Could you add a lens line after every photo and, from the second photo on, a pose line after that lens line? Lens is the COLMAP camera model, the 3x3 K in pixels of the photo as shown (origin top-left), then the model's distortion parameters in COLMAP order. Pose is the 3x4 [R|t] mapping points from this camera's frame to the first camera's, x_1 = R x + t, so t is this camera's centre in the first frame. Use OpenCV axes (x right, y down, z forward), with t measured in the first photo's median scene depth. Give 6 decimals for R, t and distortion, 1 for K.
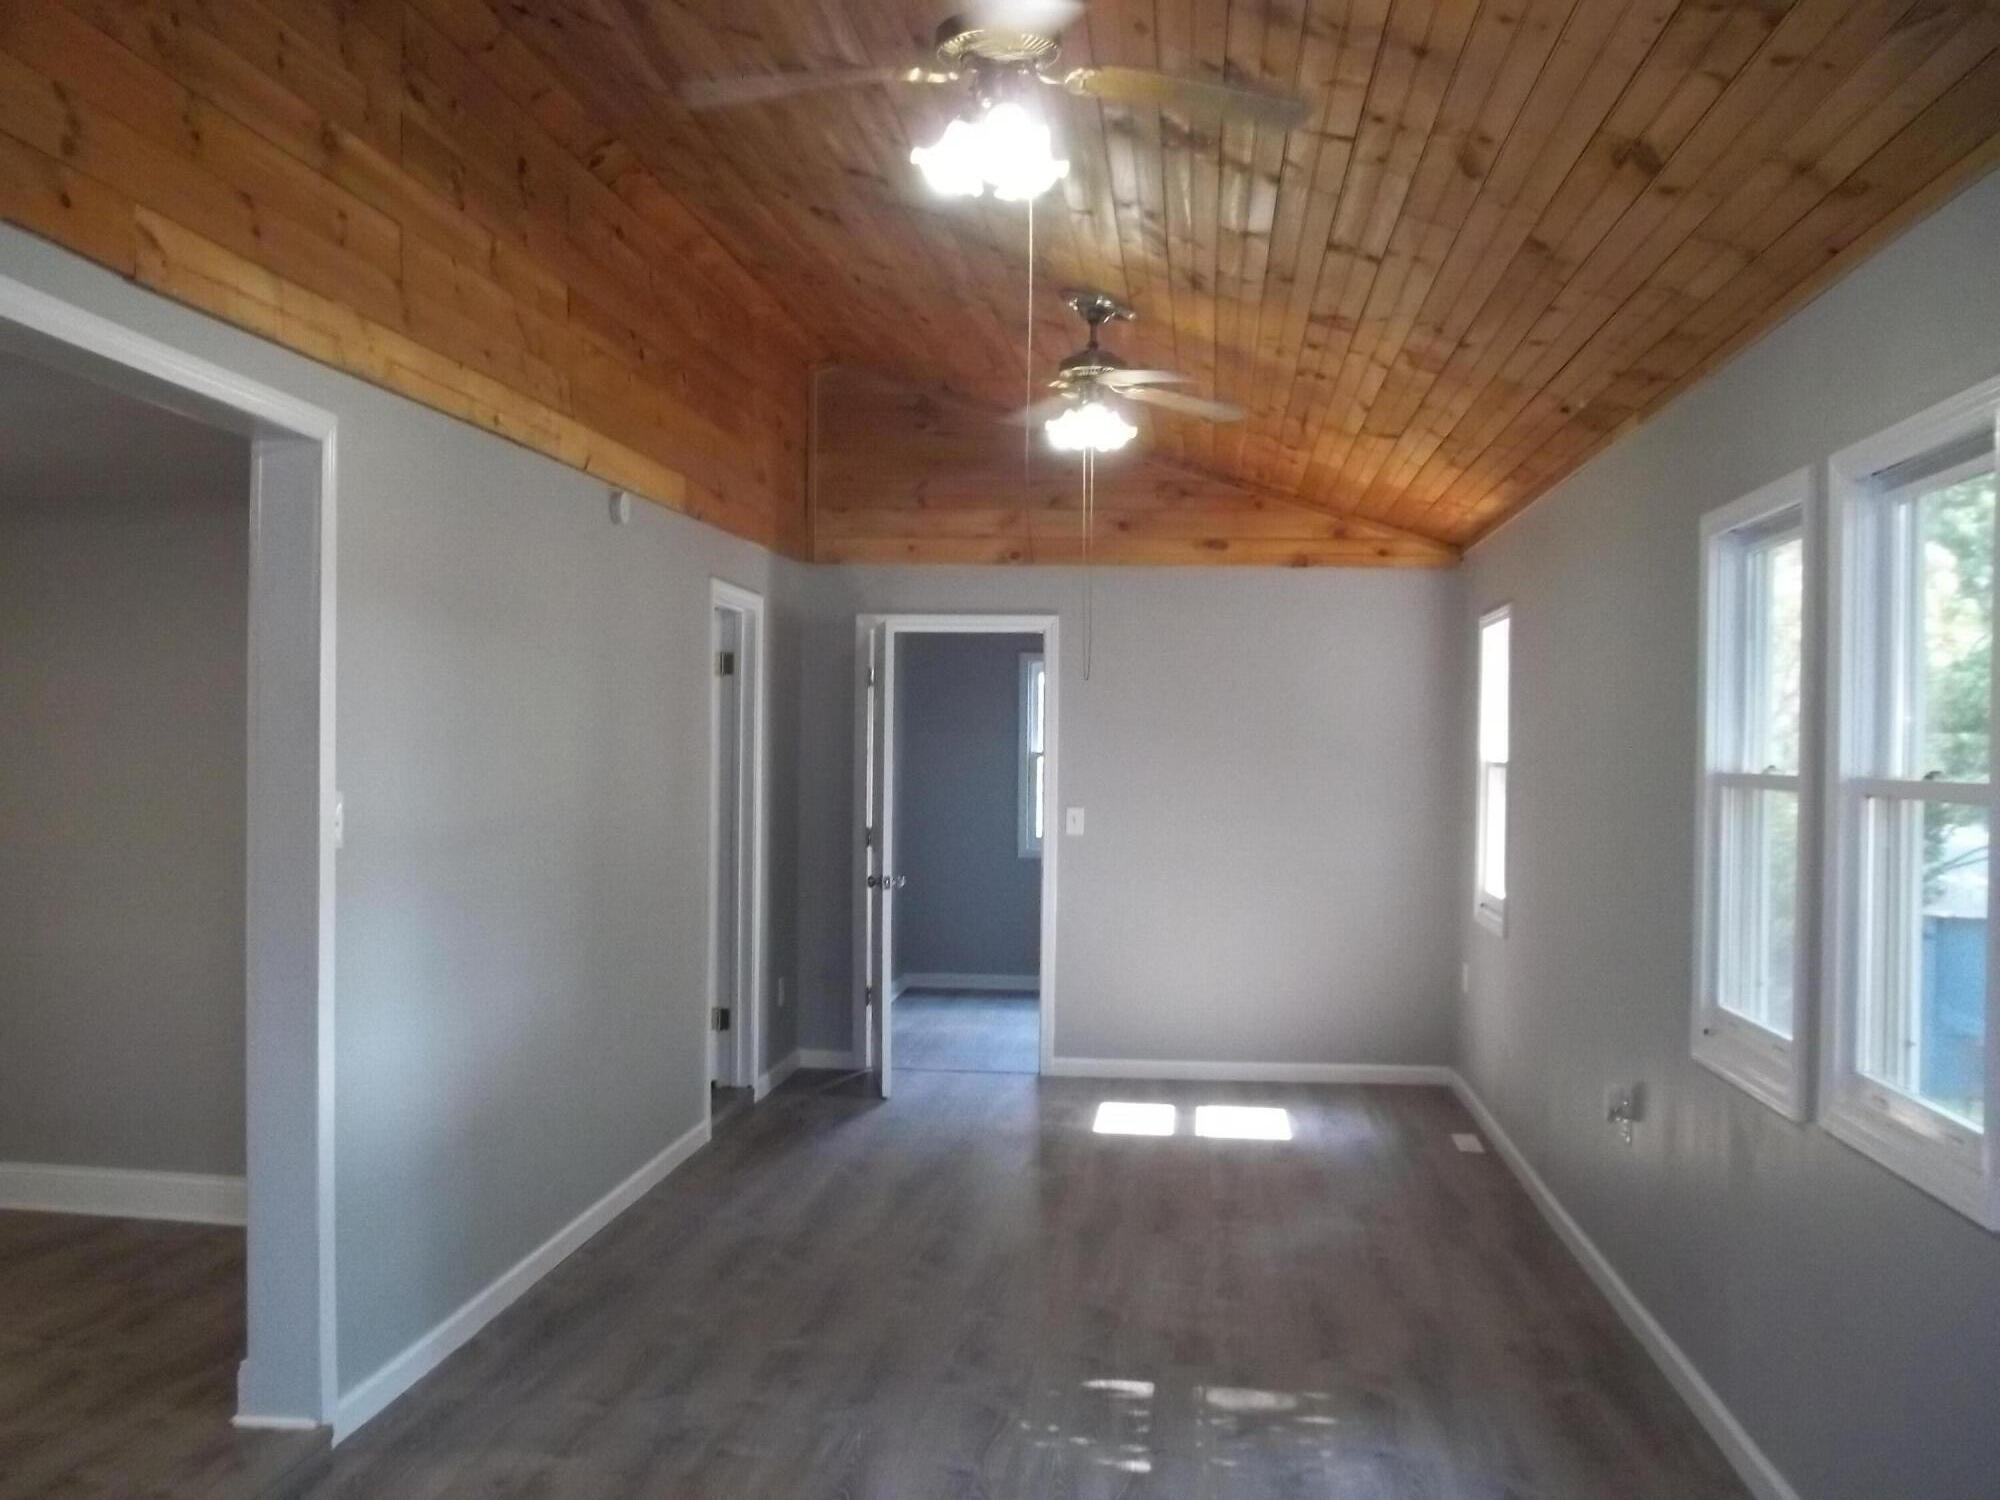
lens RADIAL K [[1914.2, 0, 980.9], [0, 1914.2, 753.9], [0, 0, 1]] dist [-0.110587, 0.149058]
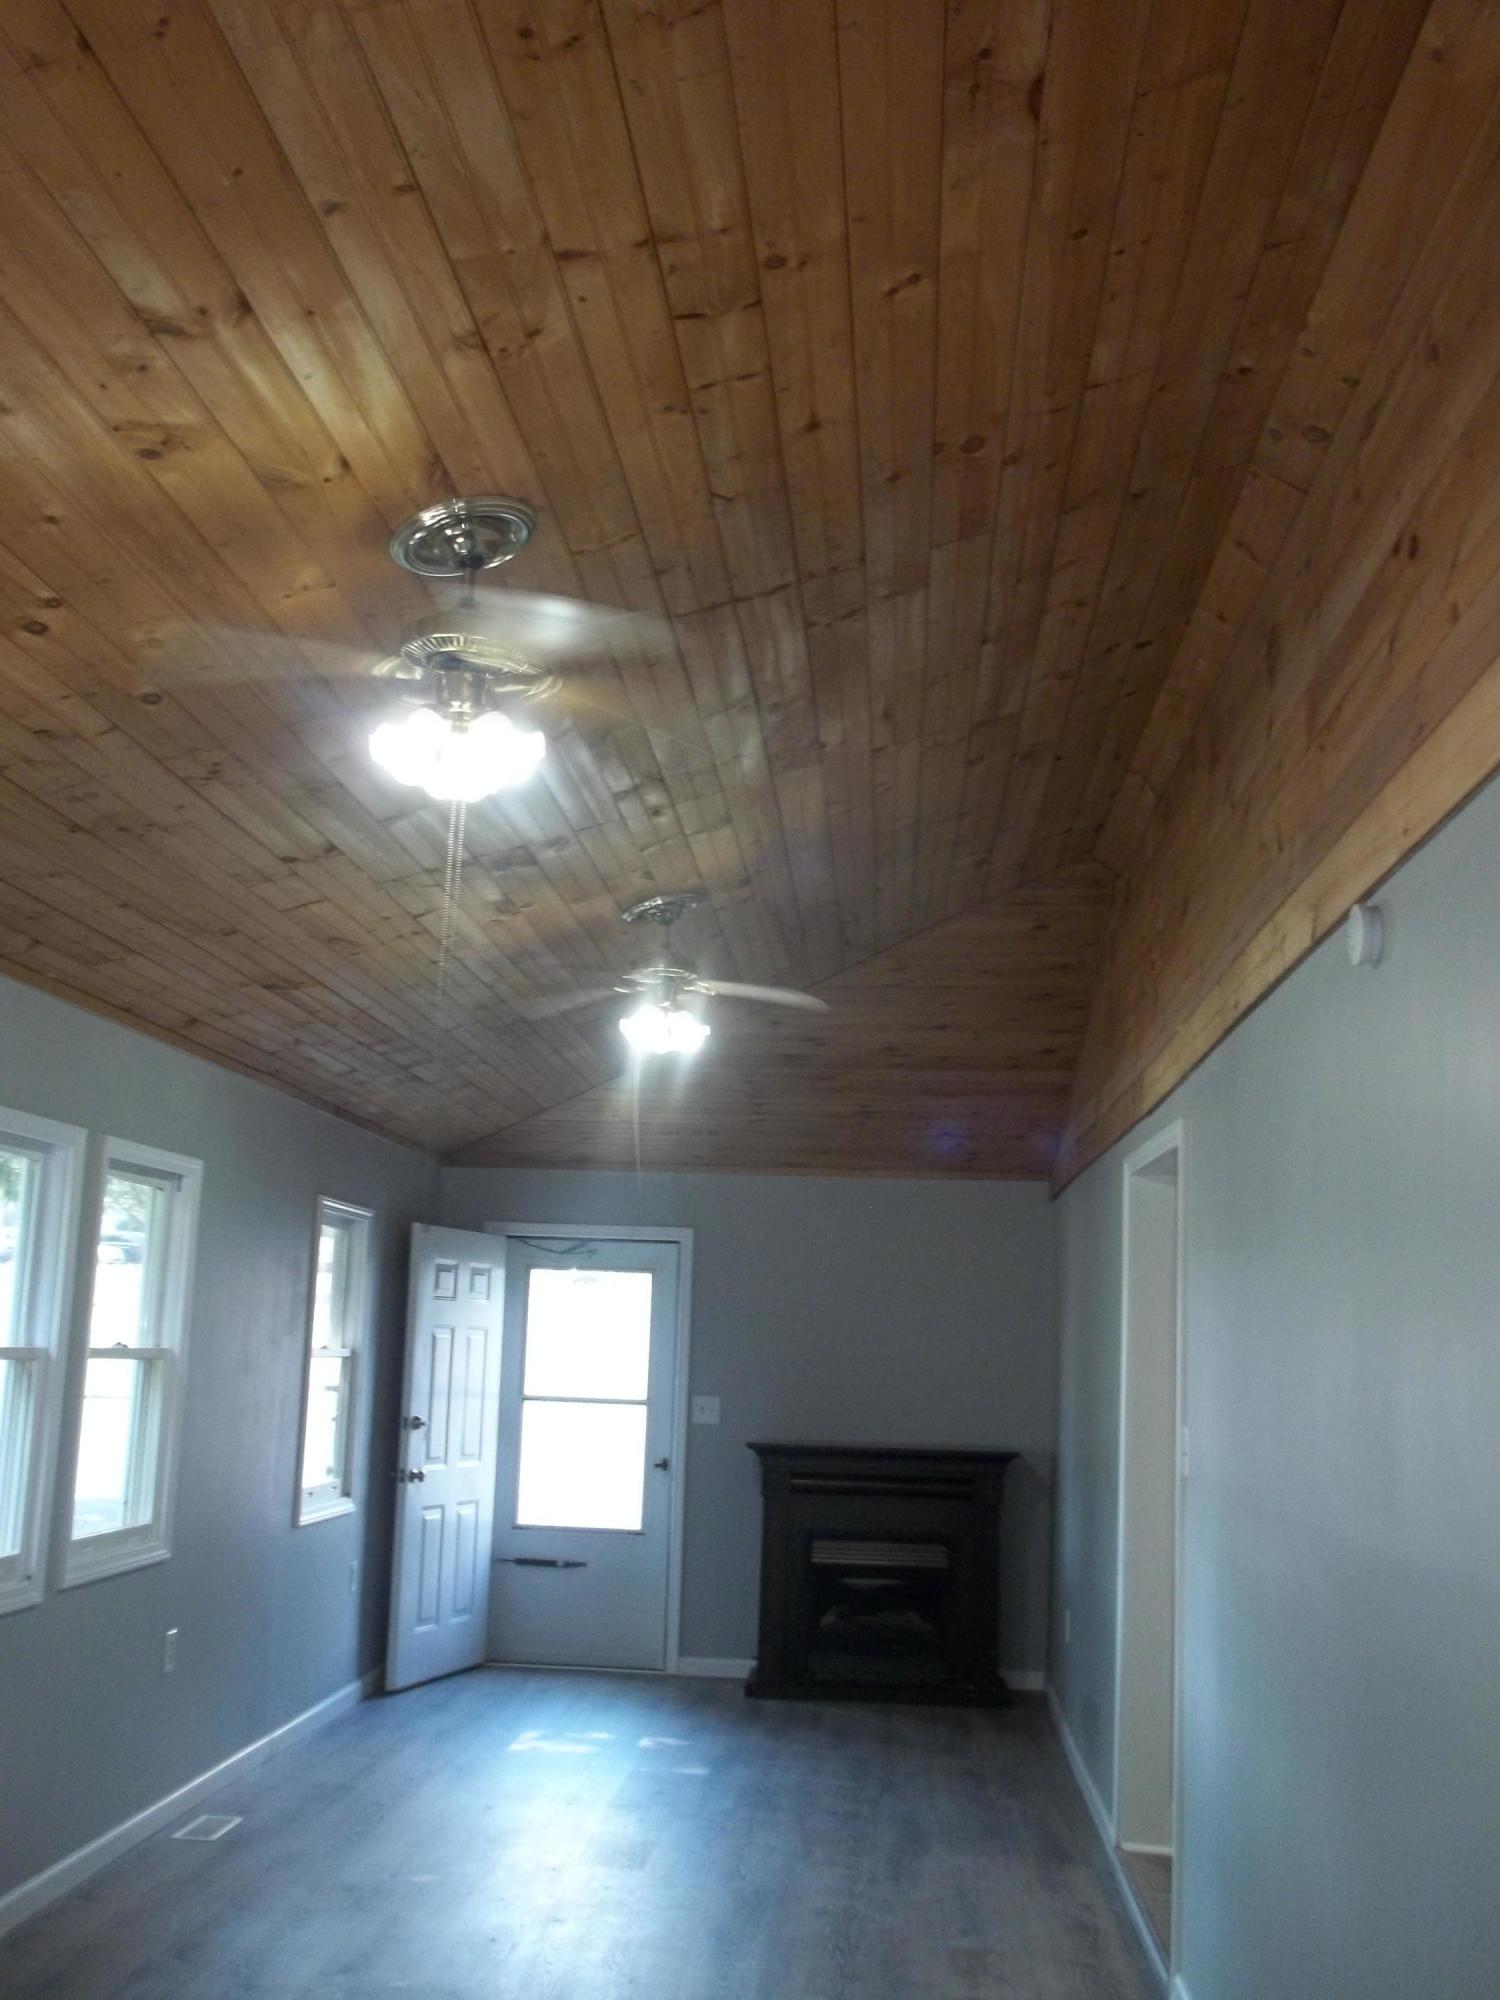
lens RADIAL K [[1914.2, 0, 734.3], [0, 1914.2, 970.5], [0, 0, 1]] dist [-0.110587, 0.149058]
pose [[-0.998230, -0.056268, -0.019269, -0.016736], [-0.051739, 0.981326, -0.185264, -0.025194], [0.029334, -0.183940, -0.982500, 2.064476]]
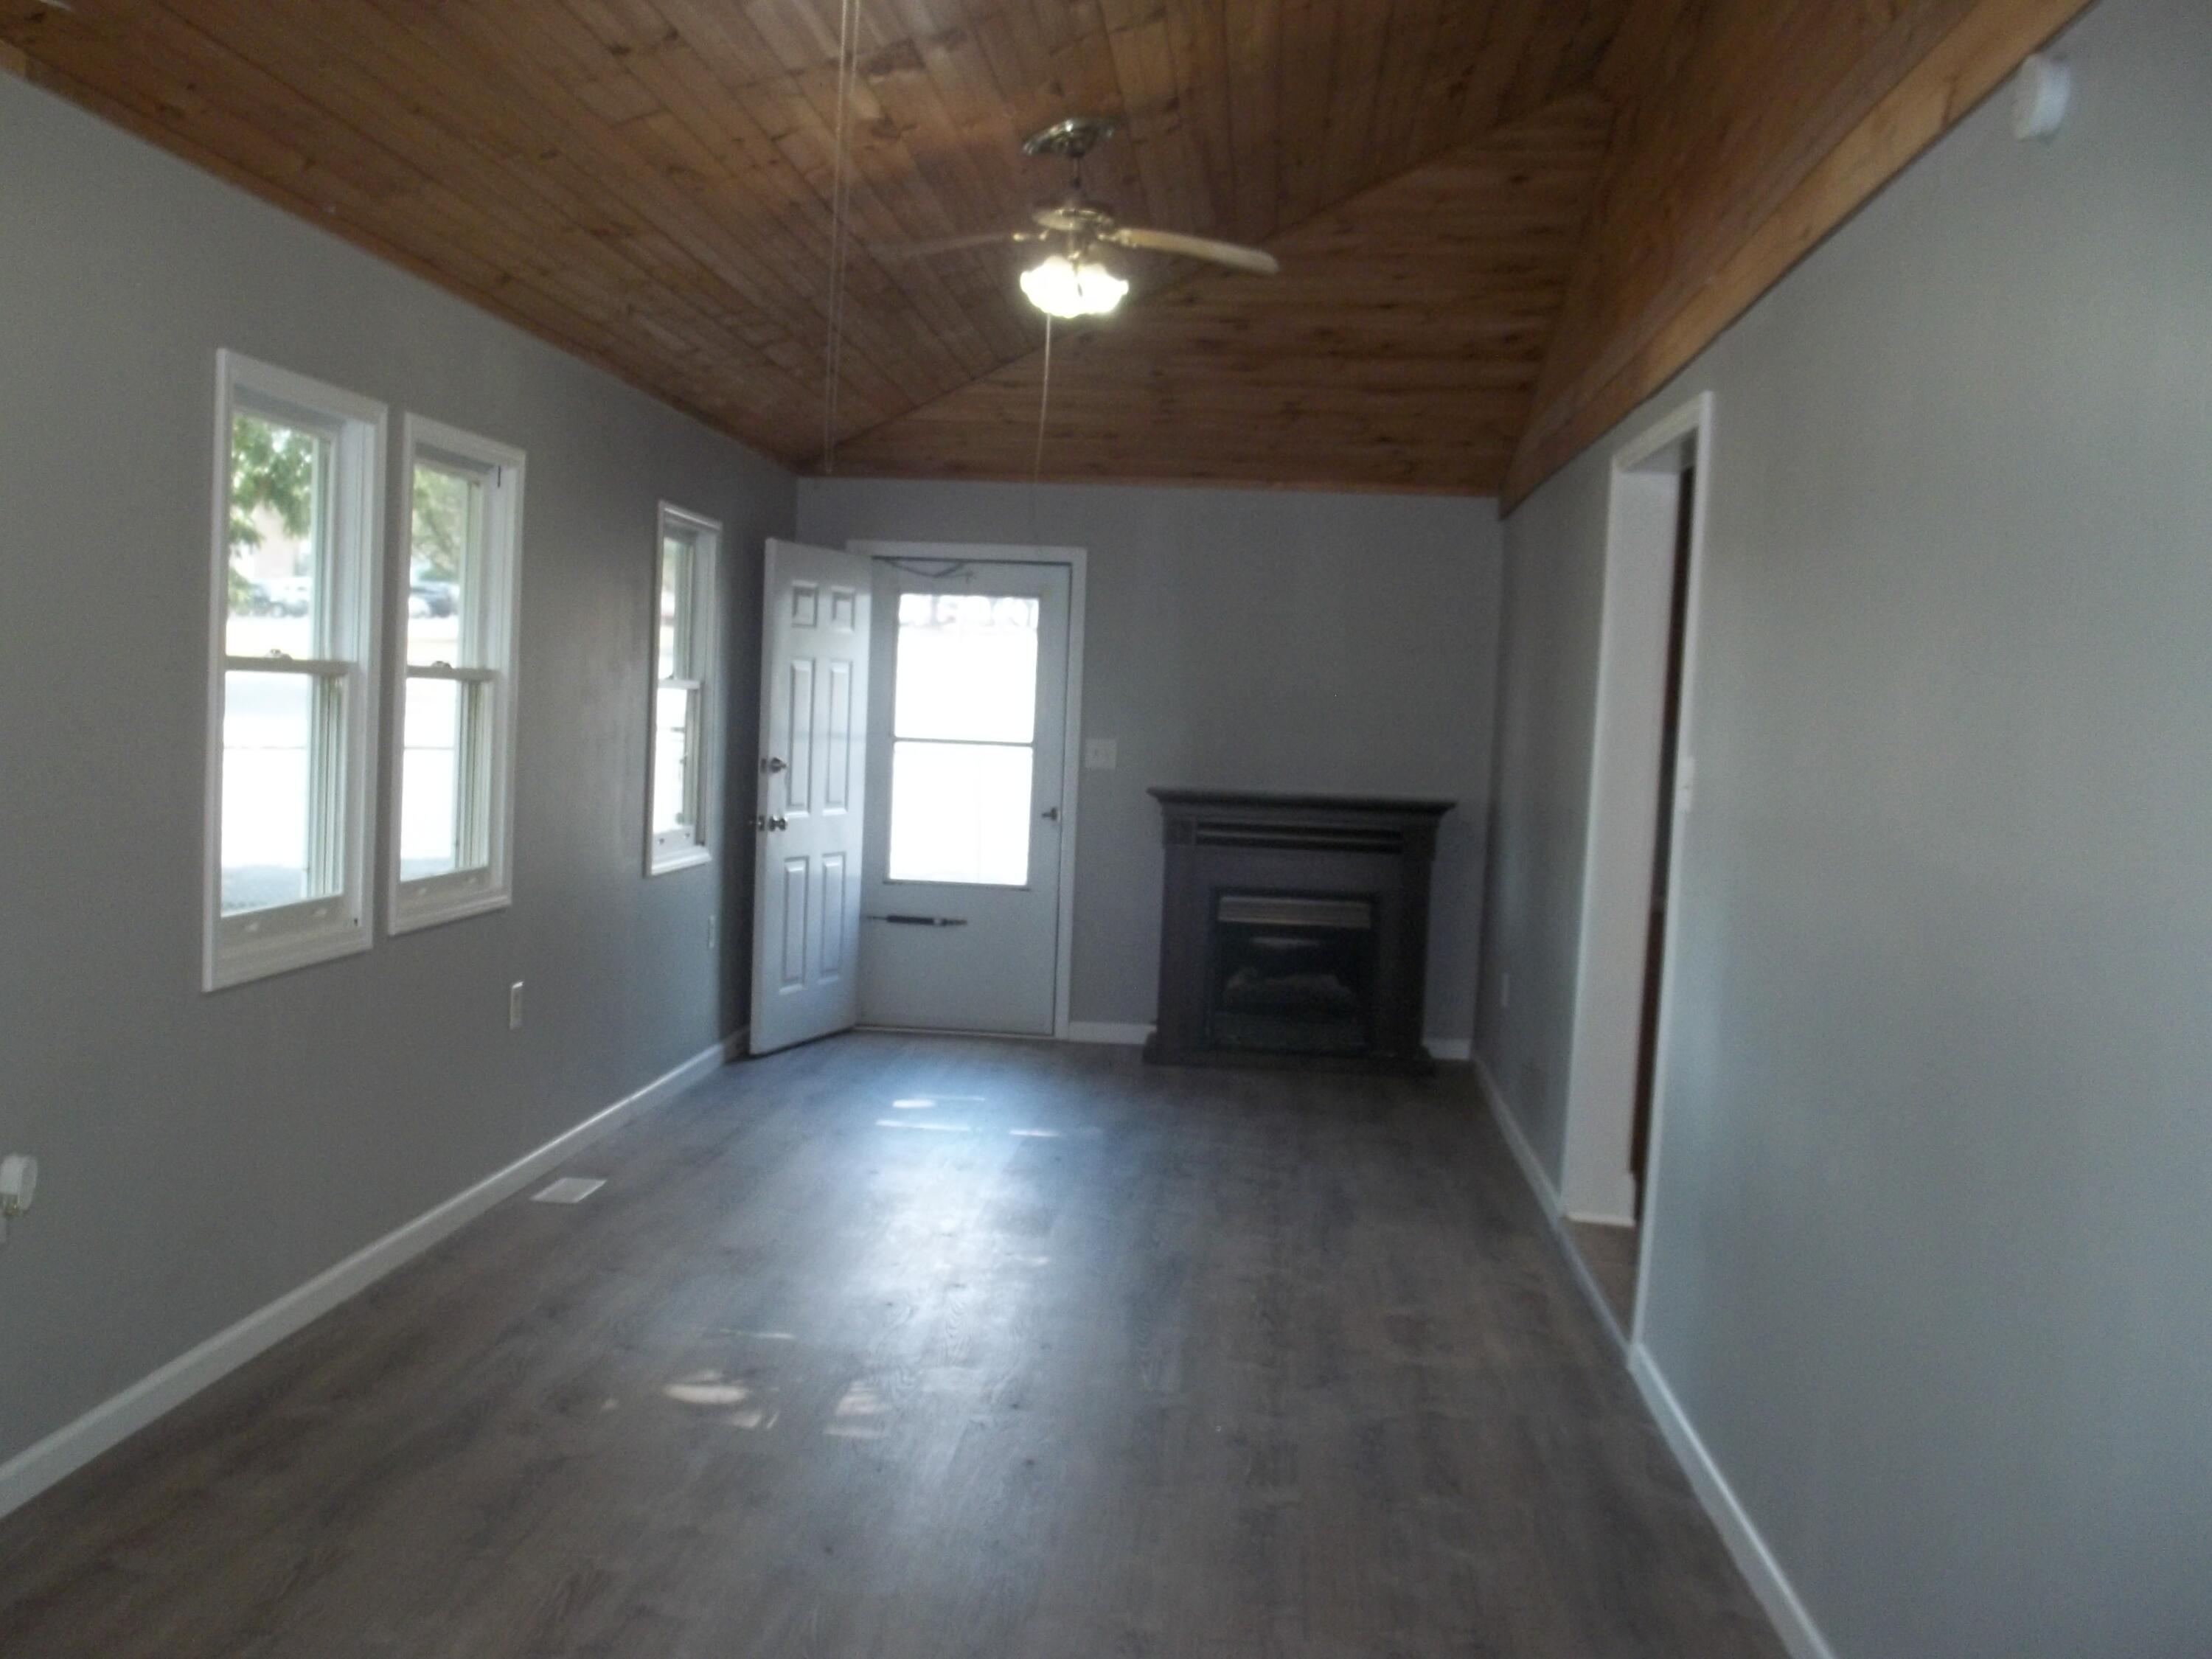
lens RADIAL K [[2117.1, 0, 1084.8], [0, 2117.1, 833.8], [0, 0, 1]] dist [-0.110587, 0.149058]
pose [[-0.998049, -0.056650, -0.026263, 0.011651], [-0.058277, 0.996118, 0.065976, 0.005428], [0.022423, 0.067378, -0.997476, 1.981900]]
